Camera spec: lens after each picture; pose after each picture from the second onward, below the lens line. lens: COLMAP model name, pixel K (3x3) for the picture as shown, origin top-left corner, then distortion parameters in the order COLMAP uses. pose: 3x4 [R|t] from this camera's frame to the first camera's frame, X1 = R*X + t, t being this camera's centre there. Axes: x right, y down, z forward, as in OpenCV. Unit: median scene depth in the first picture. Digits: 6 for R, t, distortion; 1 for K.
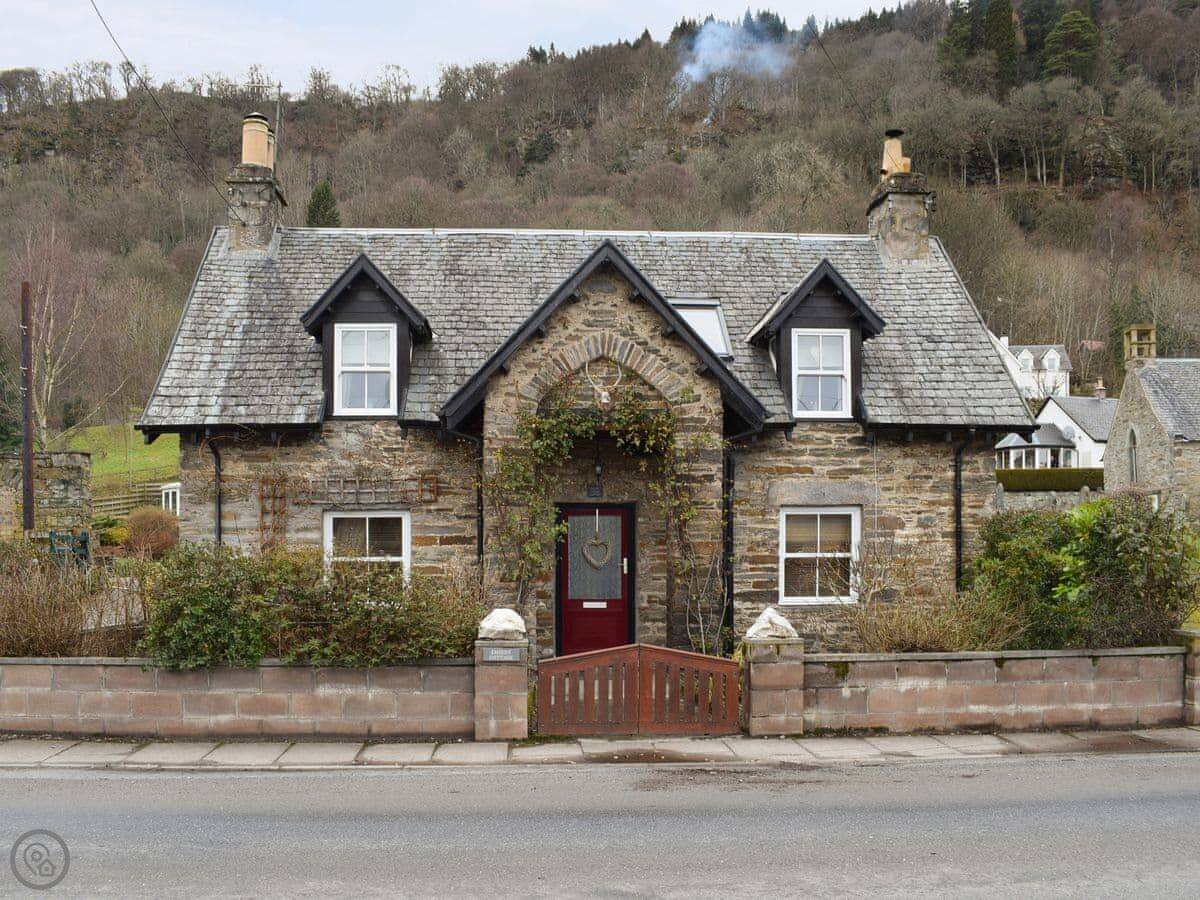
lens RADIAL K [[1091.6, 0, 596.7], [0, 1091.6, 466.7], [0, 0, 1]] dist [-0.097011, 0.013931]
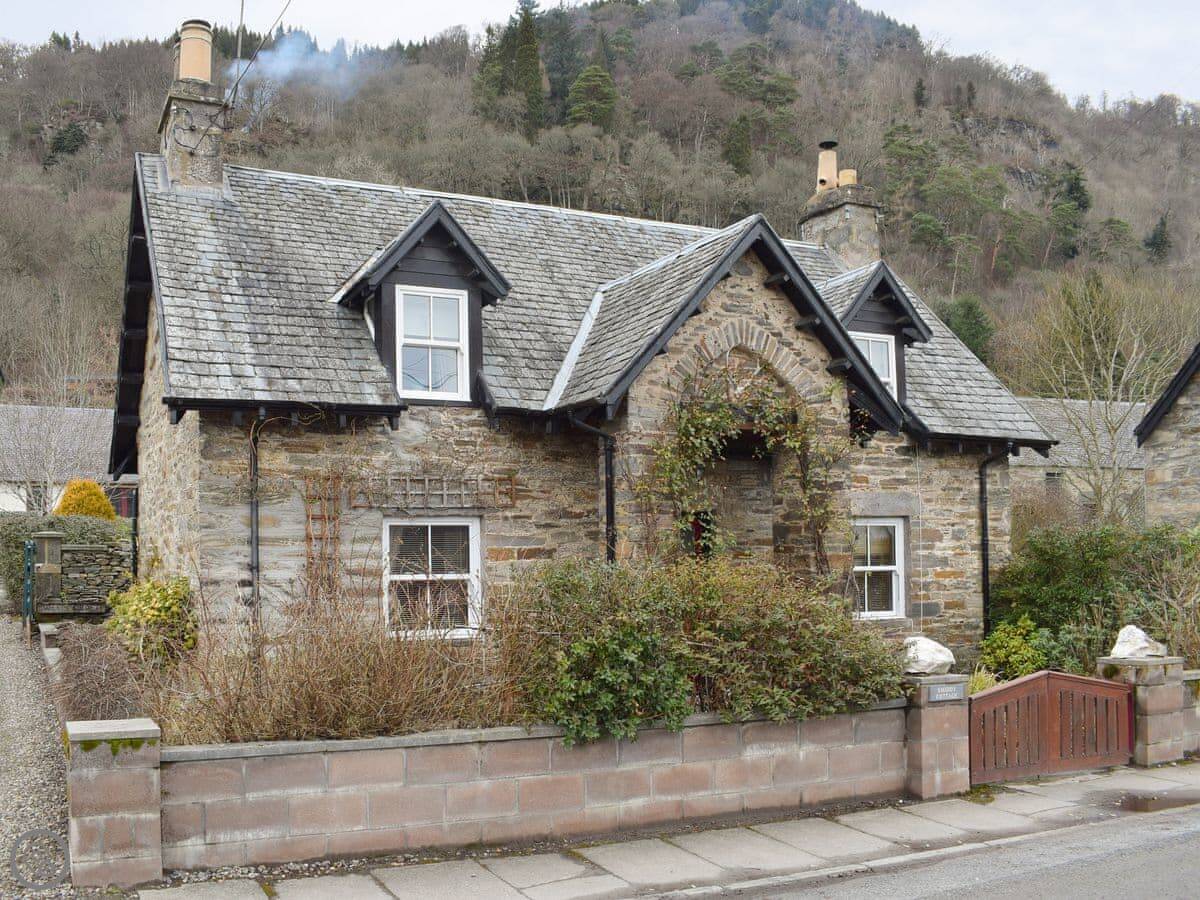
lens RADIAL K [[1091.6, 0, 596.7], [0, 1091.6, 466.7], [0, 0, 1]] dist [-0.097011, 0.013931]
pose [[0.939871, 0.026867, 0.340470, -0.383401], [-0.023632, 0.999628, -0.013646, 0.011379], [-0.340710, 0.004780, 0.940156, 0.197706]]
